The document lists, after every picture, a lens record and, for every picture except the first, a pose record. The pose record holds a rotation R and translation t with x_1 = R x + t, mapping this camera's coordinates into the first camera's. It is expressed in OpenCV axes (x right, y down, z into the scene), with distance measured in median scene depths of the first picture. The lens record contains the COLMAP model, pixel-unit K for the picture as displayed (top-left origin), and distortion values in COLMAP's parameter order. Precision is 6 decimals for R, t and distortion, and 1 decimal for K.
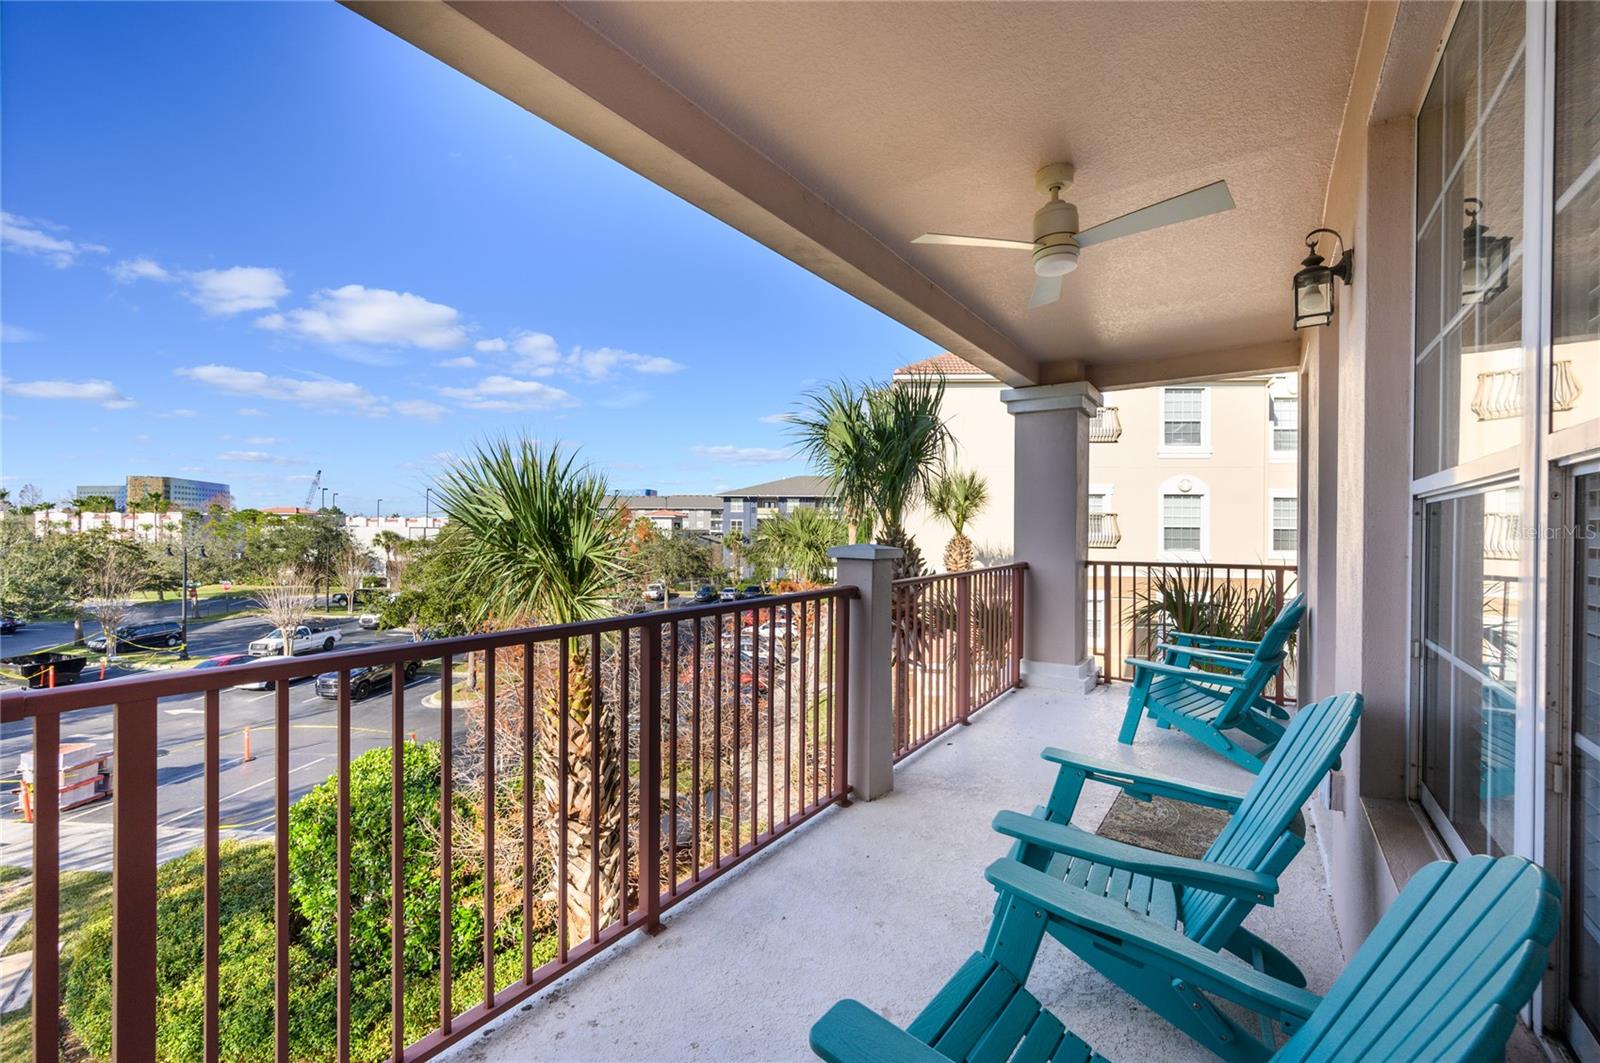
lens RADIAL K [[639.6, 0, 802.4], [0, 639.6, 534.2], [0, 0, 1]] dist [0.001152, 0.000853]
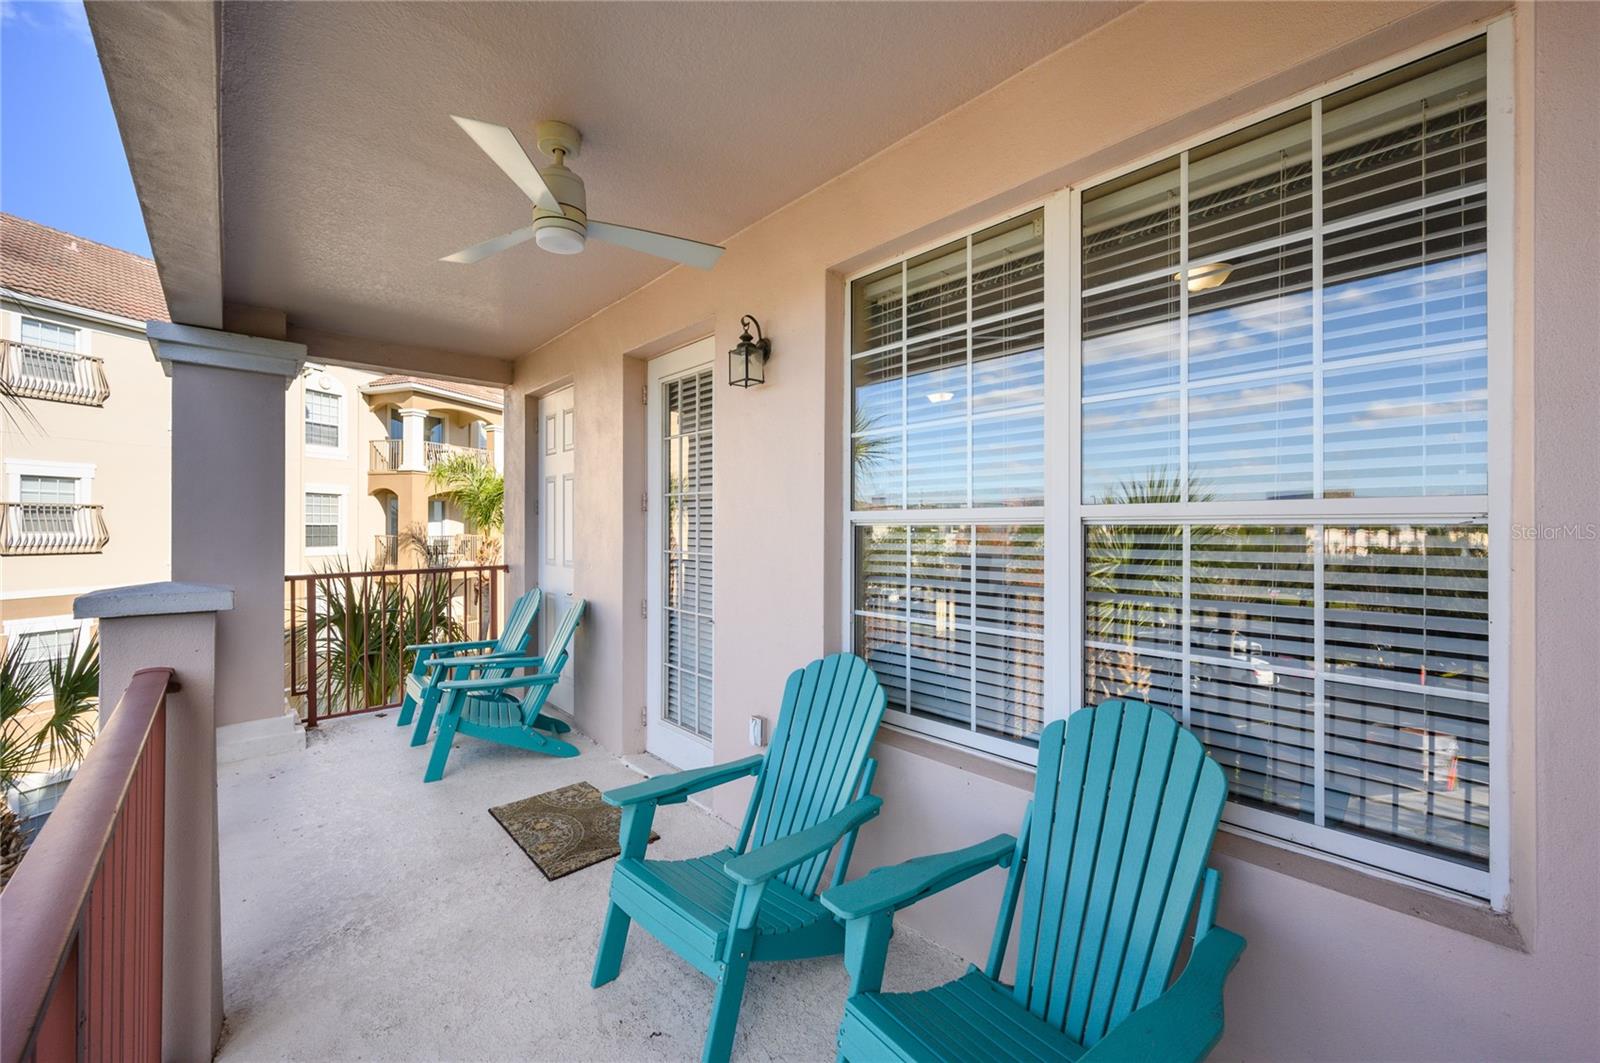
lens RADIAL K [[620.9, 0, 796.4], [0, 620.9, 530.7], [0, 0, 1]] dist [-0.000240, 0.000068]
pose [[0.191448, -0.003563, 0.981496, -0.151533], [0.009122, 0.999957, 0.001850, -0.005826], [-0.981460, 0.008599, 0.191472, 0.205182]]
